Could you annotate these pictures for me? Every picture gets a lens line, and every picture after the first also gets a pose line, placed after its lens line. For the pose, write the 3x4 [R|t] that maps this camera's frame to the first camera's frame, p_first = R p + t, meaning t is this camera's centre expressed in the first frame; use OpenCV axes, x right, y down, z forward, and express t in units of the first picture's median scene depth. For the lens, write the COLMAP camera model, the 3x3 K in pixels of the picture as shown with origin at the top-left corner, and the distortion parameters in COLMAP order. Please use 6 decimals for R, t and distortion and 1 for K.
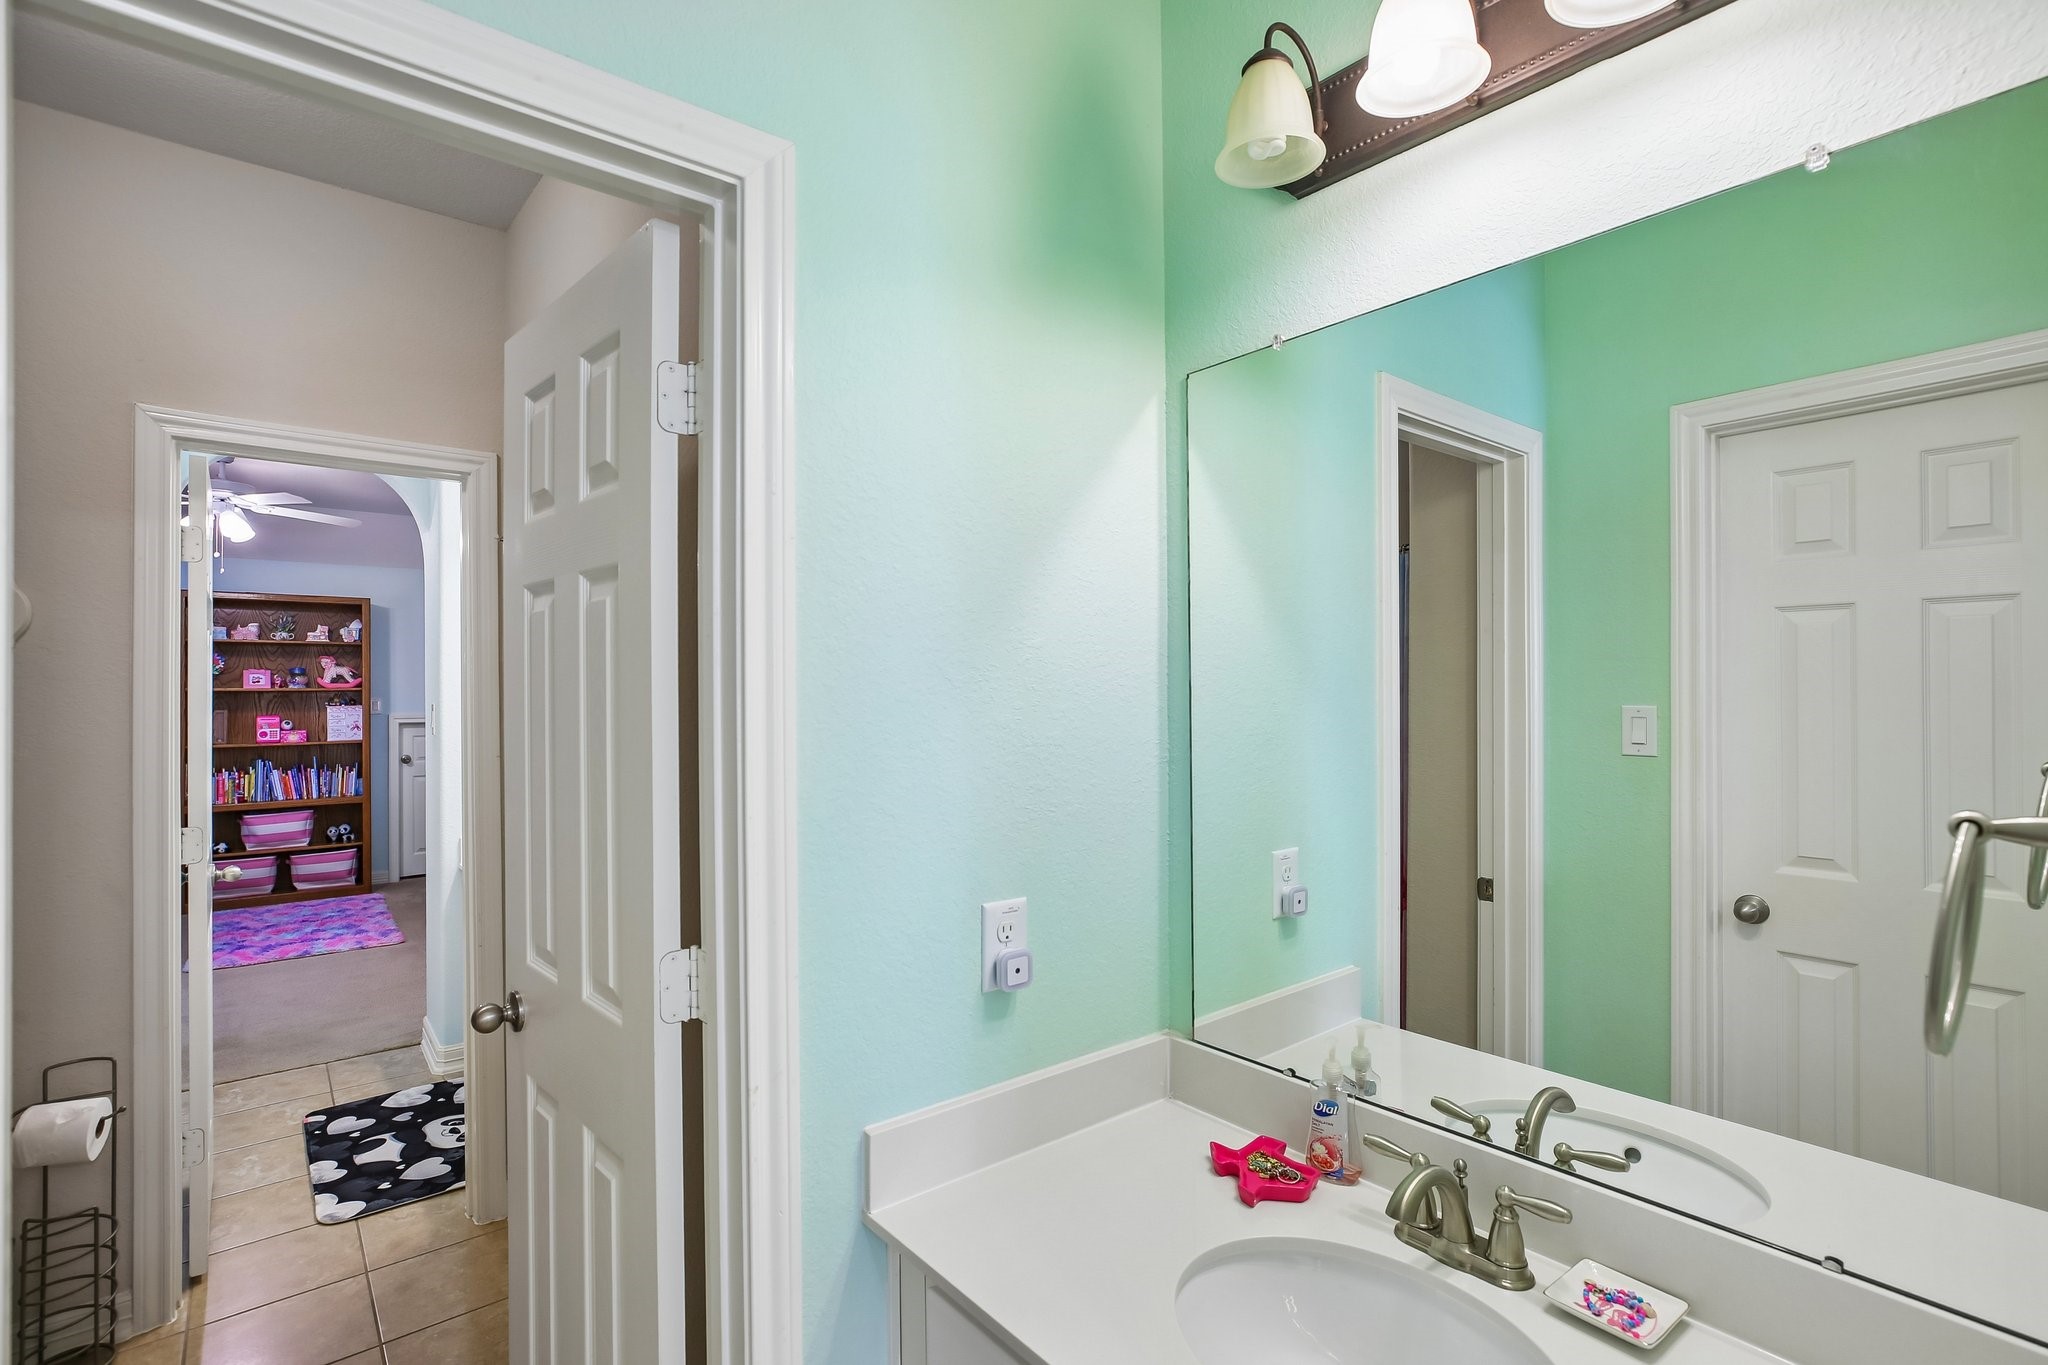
lens RADIAL K [[949.1, 0, 1021.4], [0, 949.1, 695.5], [0, 0, 1]] dist [-0.001295, 0.000442]
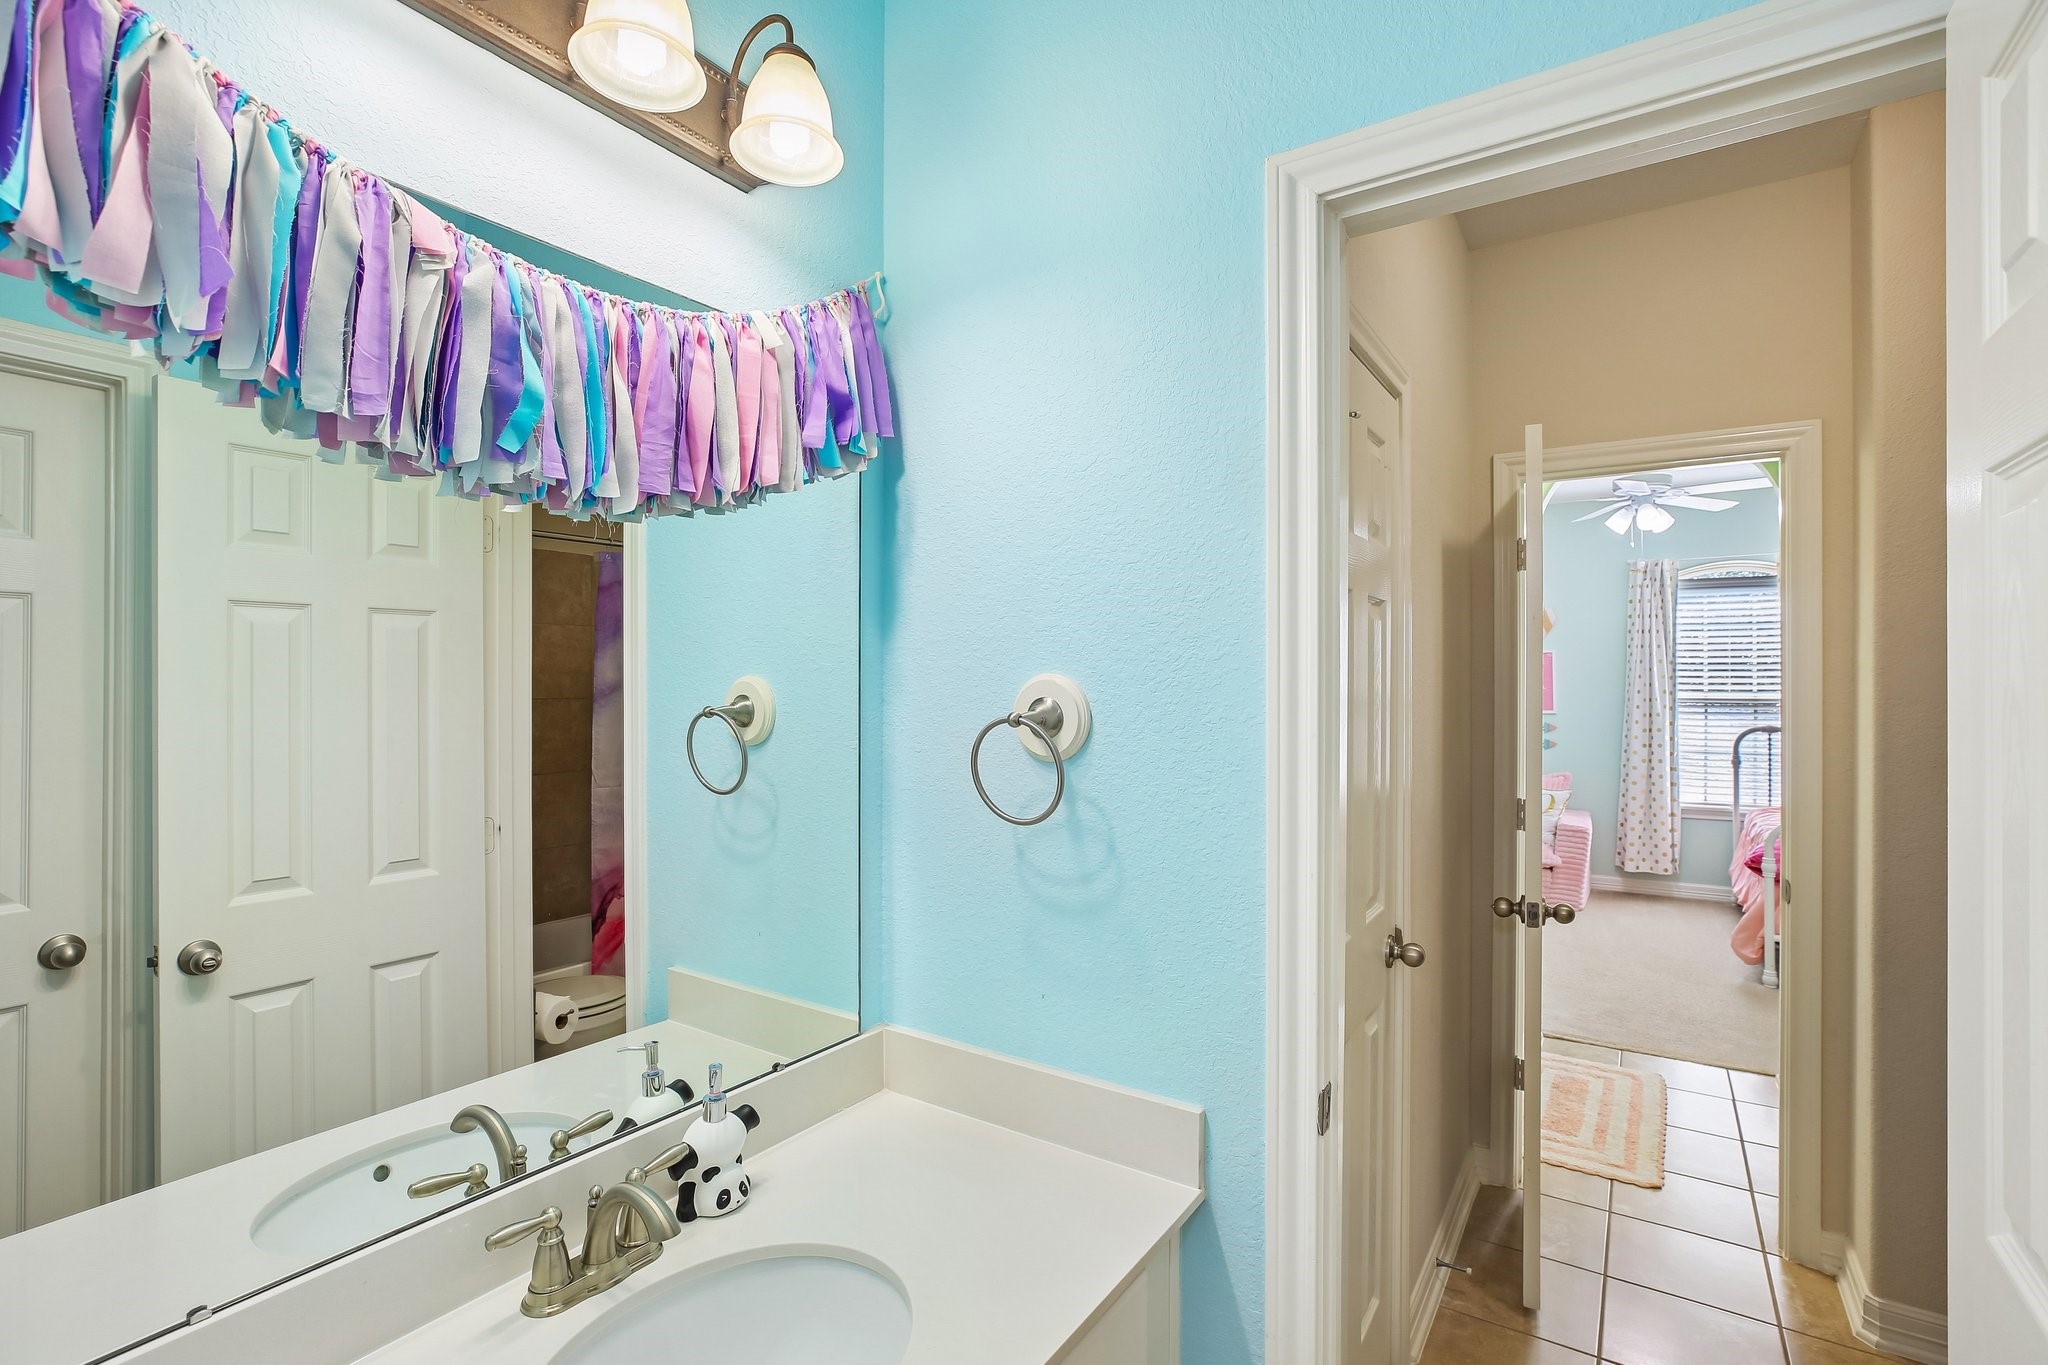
lens RADIAL K [[949.1, 0, 1021.4], [0, 949.1, 695.5], [0, 0, 1]] dist [-0.001295, 0.000442]
pose [[-0.284829, 0.000999, 0.958578, -0.515117], [0.008983, 0.999958, 0.001627, 0.012544], [-0.958536, 0.009074, -0.284826, 0.789009]]
